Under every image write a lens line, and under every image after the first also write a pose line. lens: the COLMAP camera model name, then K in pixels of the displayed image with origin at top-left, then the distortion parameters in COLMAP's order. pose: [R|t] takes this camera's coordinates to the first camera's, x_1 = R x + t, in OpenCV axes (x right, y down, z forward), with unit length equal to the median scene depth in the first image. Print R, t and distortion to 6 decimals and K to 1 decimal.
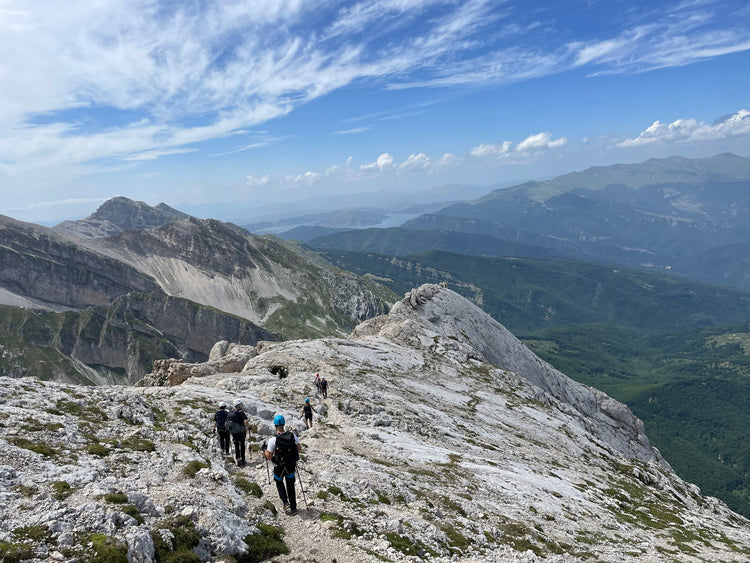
lens RADIAL K [[564.5, 0, 367.5], [0, 564.5, 272.6], [0, 0, 1]] dist [0.090201, -0.115616]
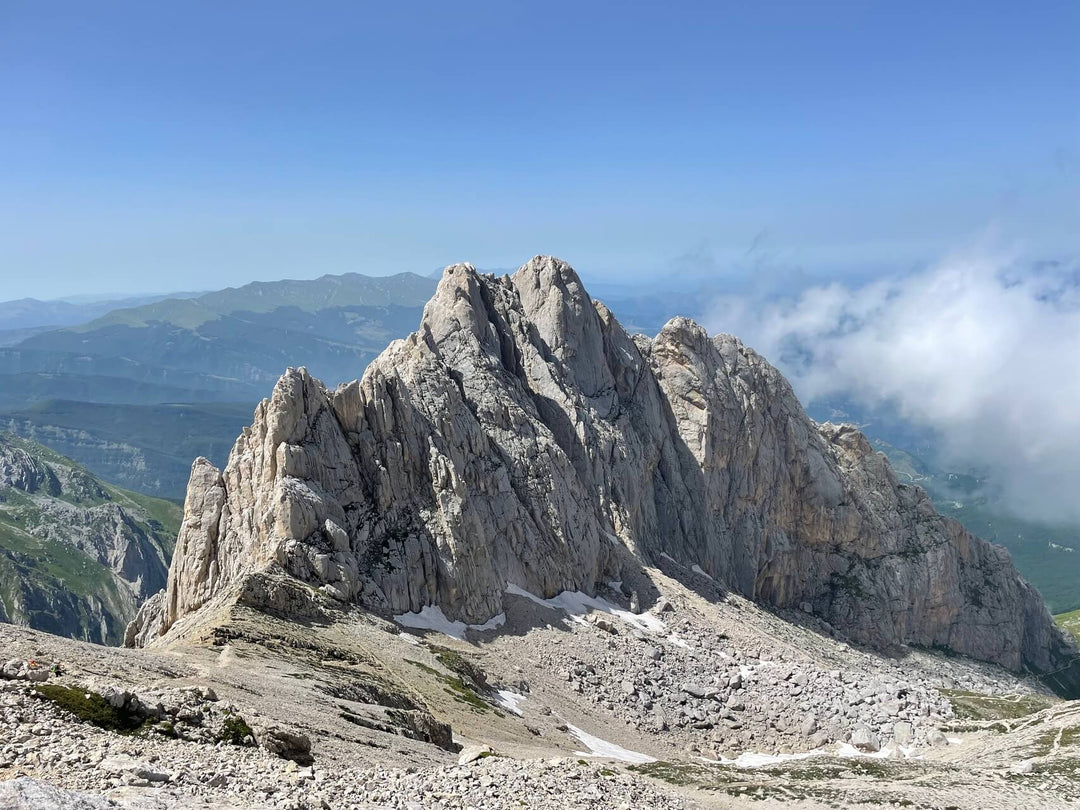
lens RADIAL K [[812.9, 0, 529.1], [0, 812.9, 392.2], [0, 0, 1]] dist [0.090201, -0.115616]
pose [[0.766235, -0.053544, 0.640326, -0.164920], [0.083571, 0.996362, -0.016688, 0.031018], [-0.637103, 0.066299, 0.767922, -0.226515]]
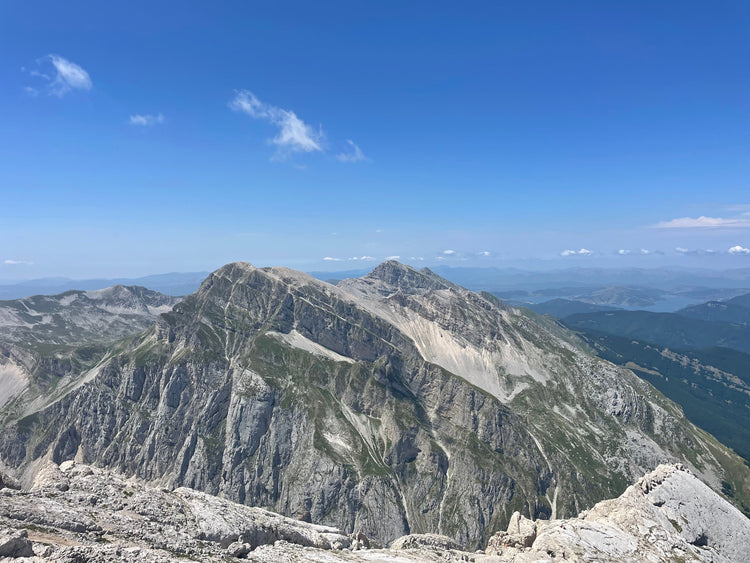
lens RADIAL K [[564.5, 0, 367.5], [0, 564.5, 272.6], [0, 0, 1]] dist [0.090201, -0.115616]
pose [[0.900075, 0.085364, -0.427291, 0.001471], [-0.133789, 0.987396, -0.084561, -0.013423], [0.414687, 0.133278, 0.900151, -0.032137]]
